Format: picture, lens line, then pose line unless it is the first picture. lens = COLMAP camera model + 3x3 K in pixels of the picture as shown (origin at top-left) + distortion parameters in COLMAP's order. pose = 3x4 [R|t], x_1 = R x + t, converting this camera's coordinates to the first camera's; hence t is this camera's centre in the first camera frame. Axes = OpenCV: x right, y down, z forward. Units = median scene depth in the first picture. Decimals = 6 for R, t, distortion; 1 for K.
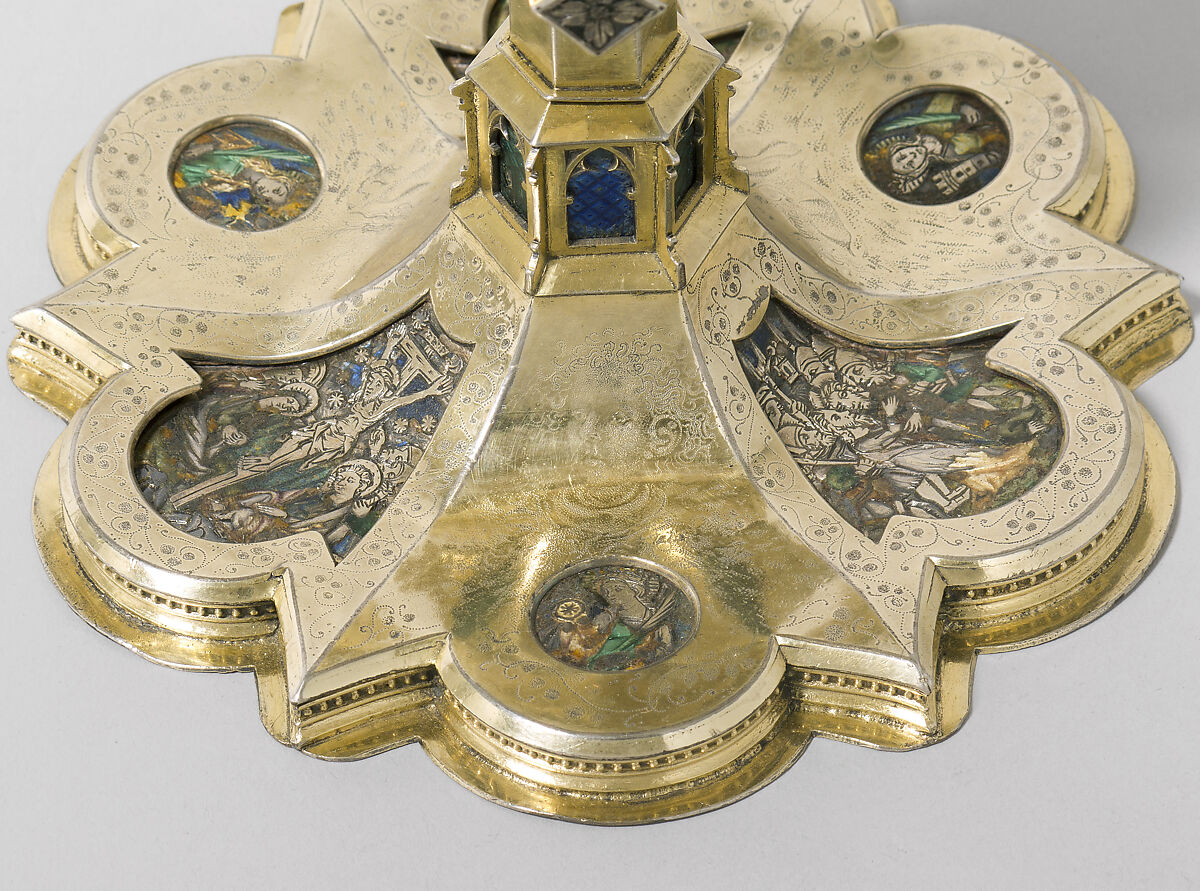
lens RADIAL K [[4889.8, 0, 606.6], [0, 4889.8, 444.3], [0, 0, 1]] dist [-0.107901, 0.000000]
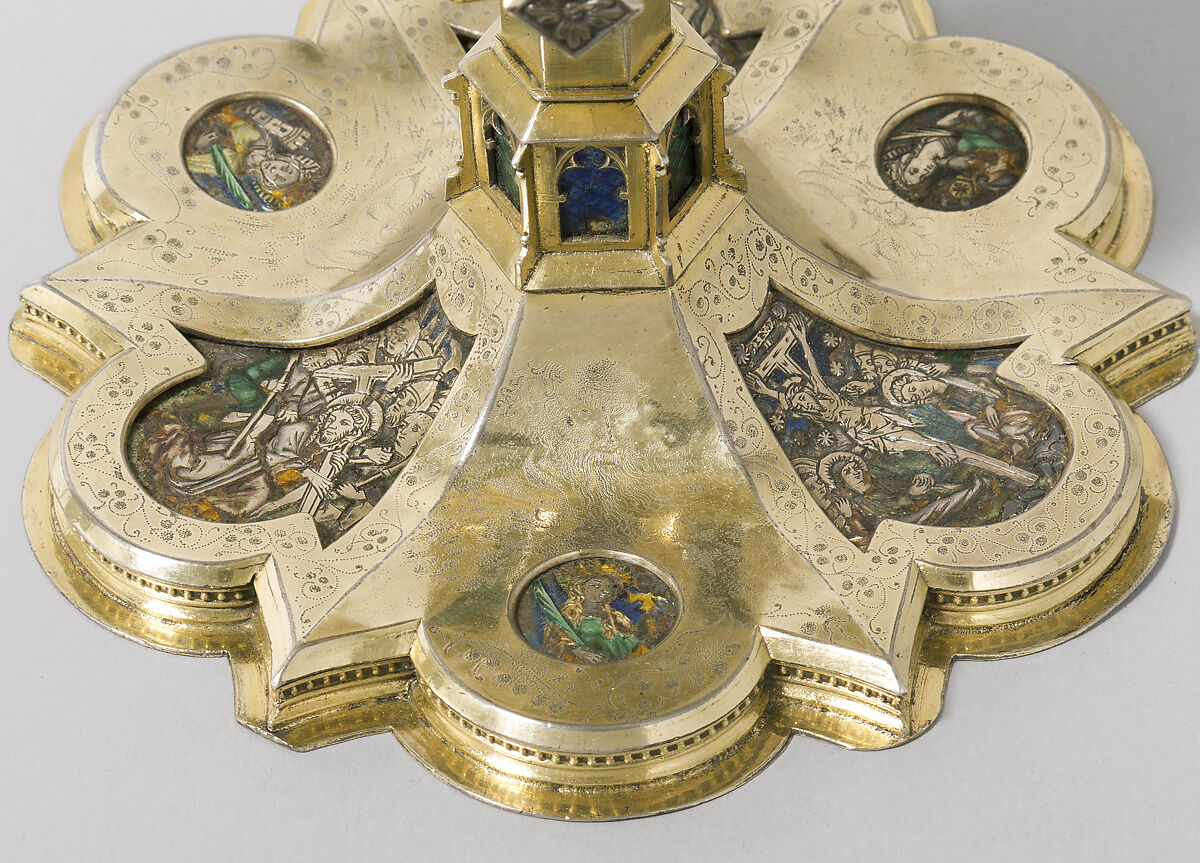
lens RADIAL K [[4769.9, 0, 660.6], [0, 4769.9, 477.2], [0, 0, 1]] dist [-0.115555, 0.000000]
pose [[-0.461533, -0.642779, 0.611410, -0.635756], [0.663753, 0.207053, 0.718722, -0.723958], [-0.588574, 0.737539, 0.331084, 0.711453]]
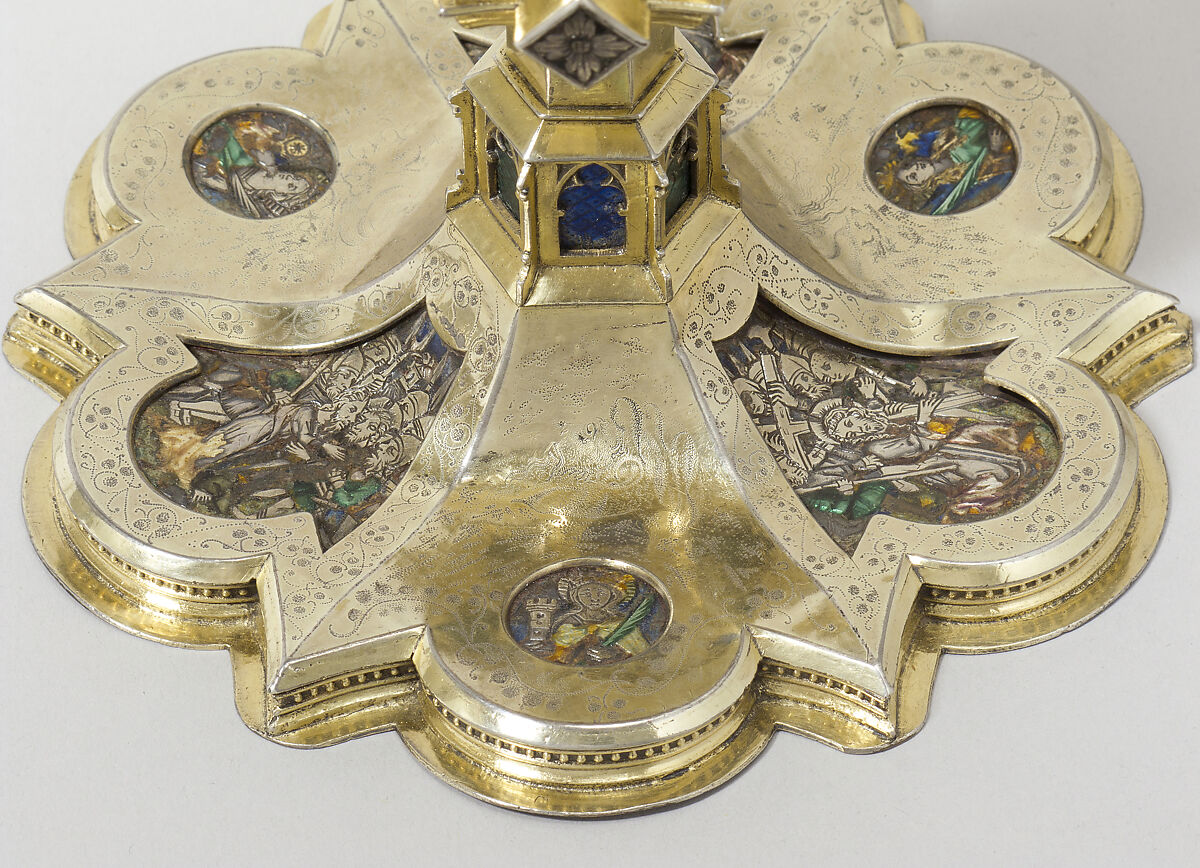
lens RADIAL K [[4769.9, 0, 594.9], [0, 4769.9, 433.3], [0, 0, 1]] dist [-0.115555, 0.000000]
pose [[-0.551777, 0.642645, -0.531554, 0.549579], [-0.584897, 0.156151, 0.795935, -0.823615], [0.594506, 0.750083, 0.289721, 0.747791]]
